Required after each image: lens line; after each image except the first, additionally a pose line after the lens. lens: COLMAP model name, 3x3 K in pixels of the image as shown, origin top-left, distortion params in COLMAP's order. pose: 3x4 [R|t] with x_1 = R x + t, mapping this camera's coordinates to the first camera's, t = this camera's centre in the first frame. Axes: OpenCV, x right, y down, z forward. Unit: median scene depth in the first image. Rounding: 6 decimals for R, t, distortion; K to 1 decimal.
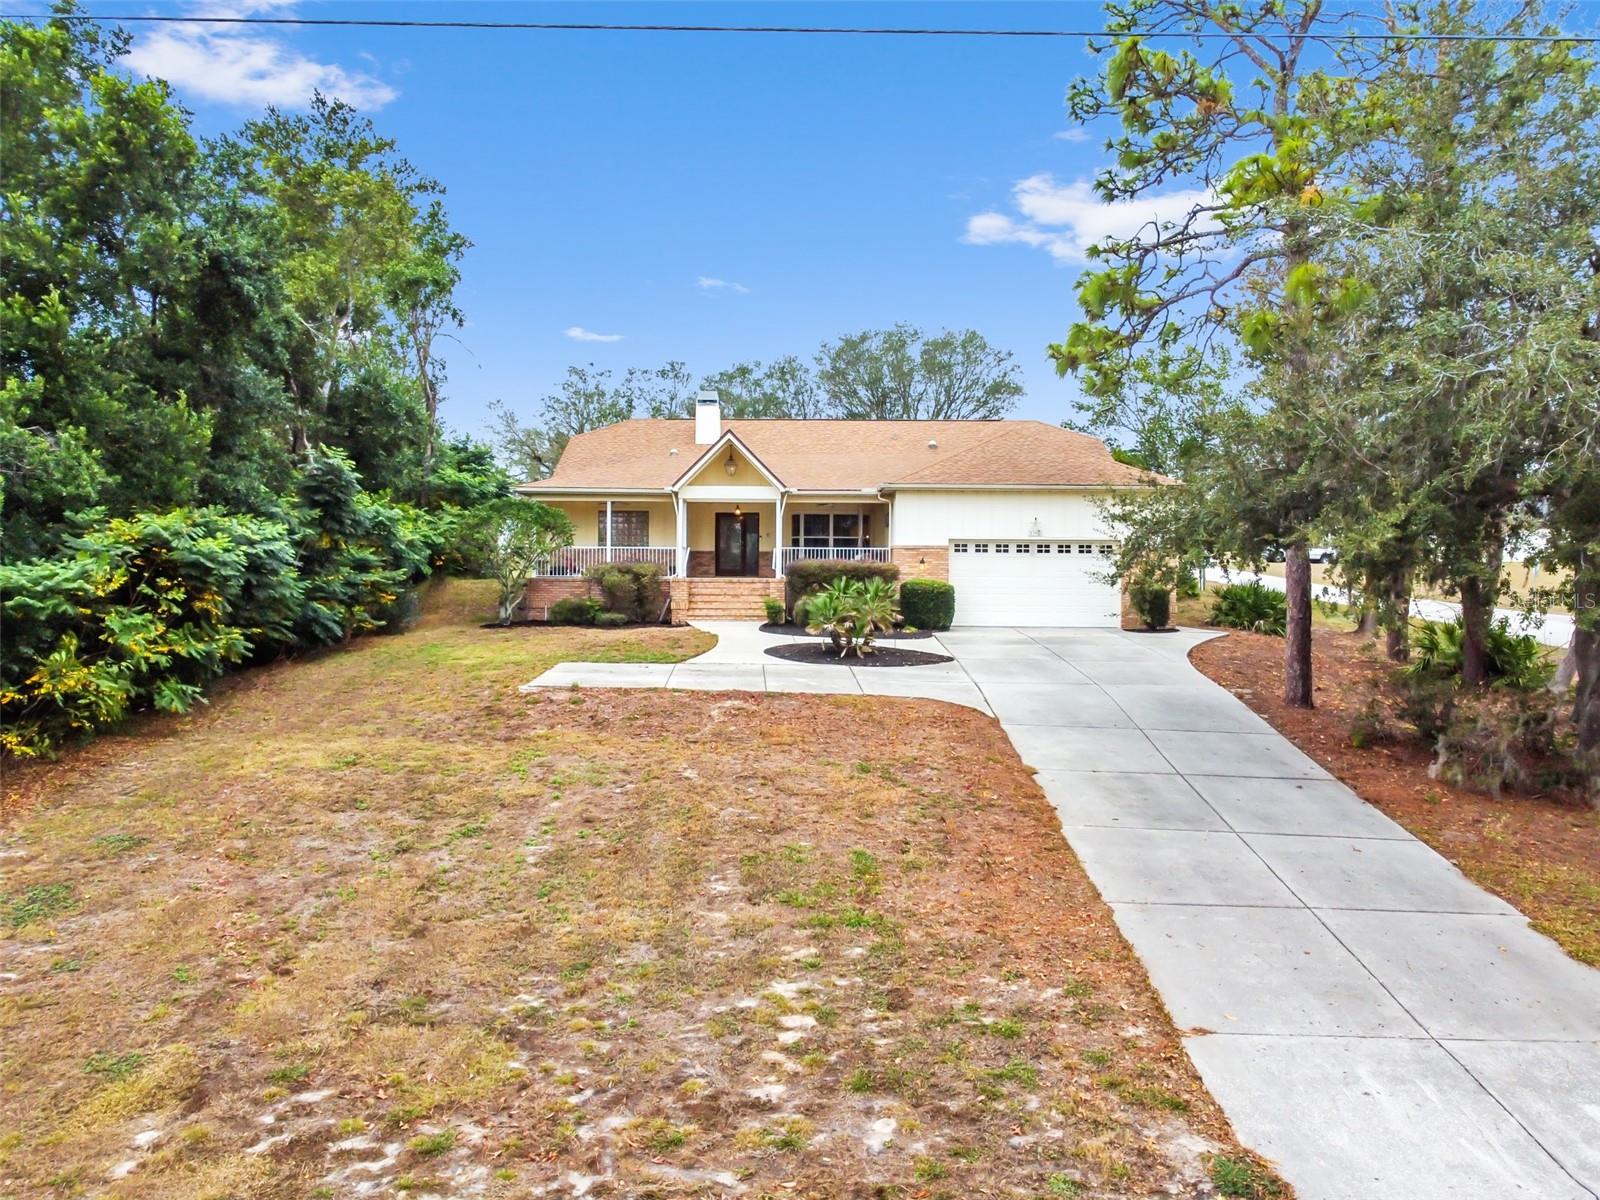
lens RADIAL K [[1120.8, 0, 795.7], [0, 1120.8, 605.8], [0, 0, 1]] dist [0.006672, -0.002844]
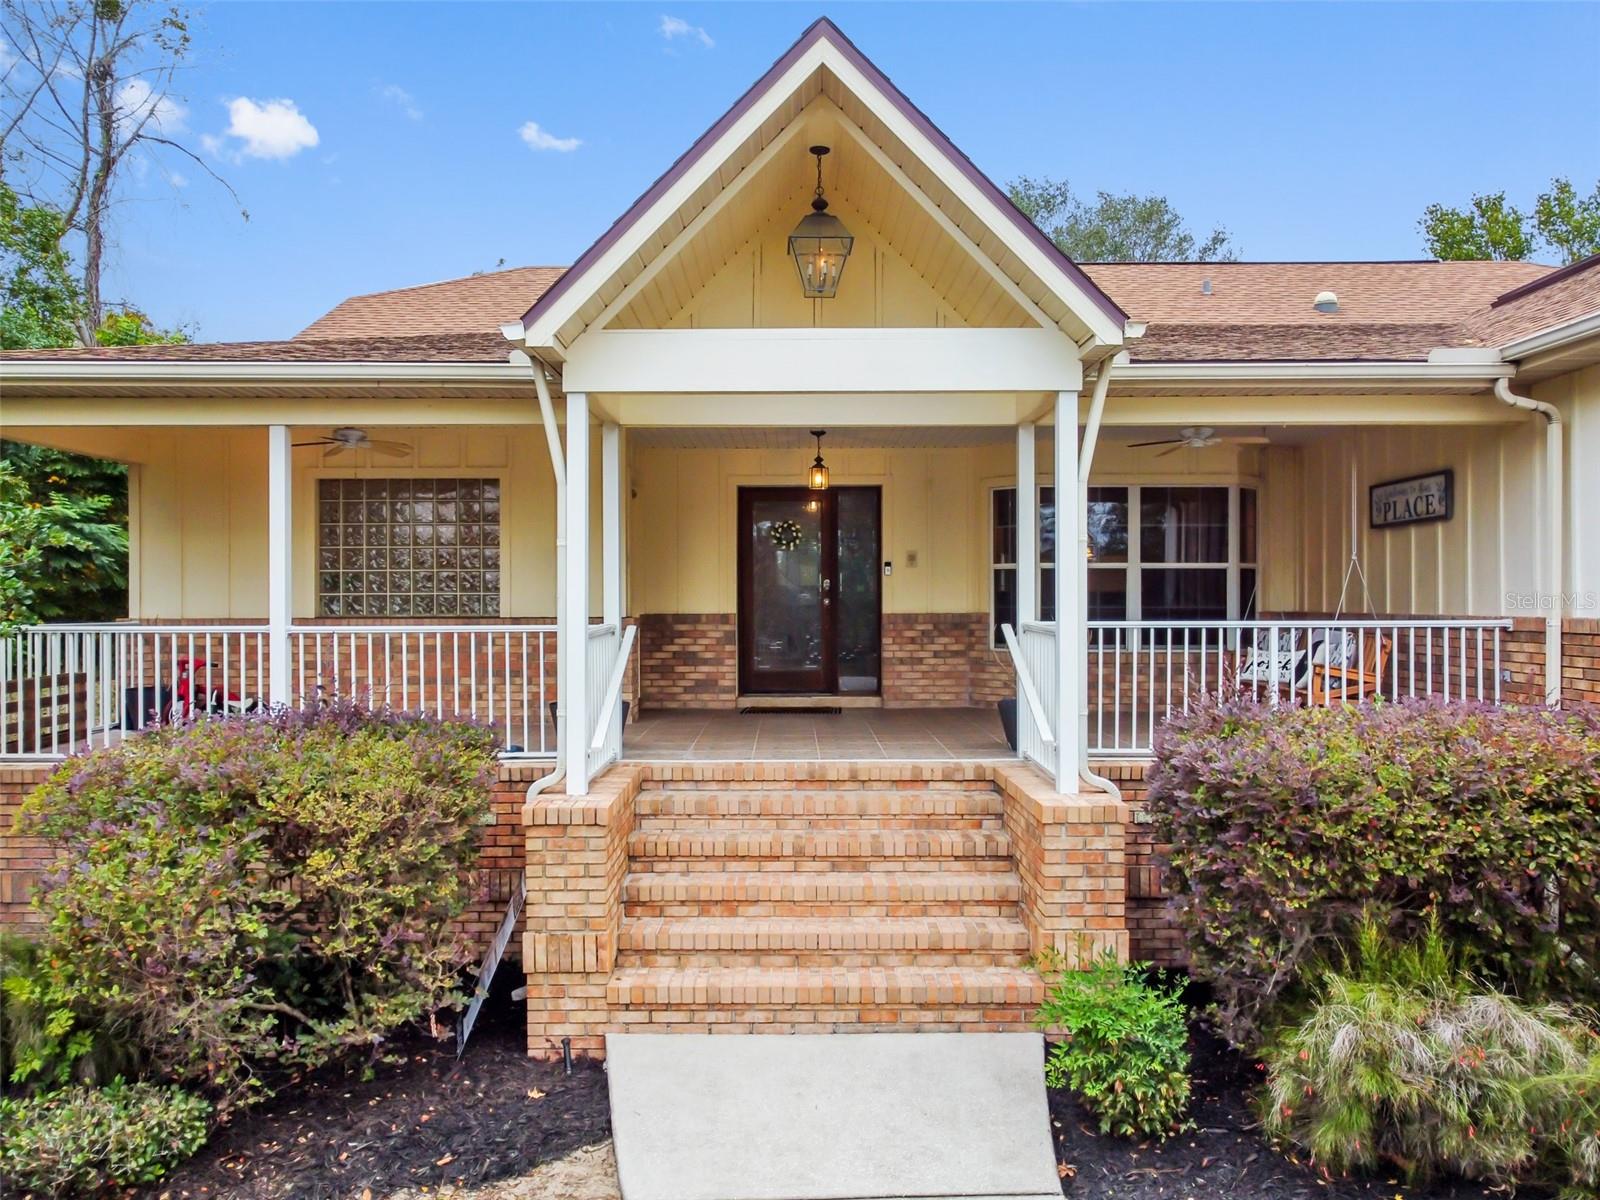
lens RADIAL K [[1120.8, 0, 801.6], [0, 1120.8, 602.0], [0, 0, 1]] dist [0.006672, -0.002844]
pose [[0.999962, -0.008726, 0.000208, -0.060536], [0.008727, 0.999936, -0.007198, -0.054869], [-0.000145, 0.007200, 0.999974, 0.770845]]
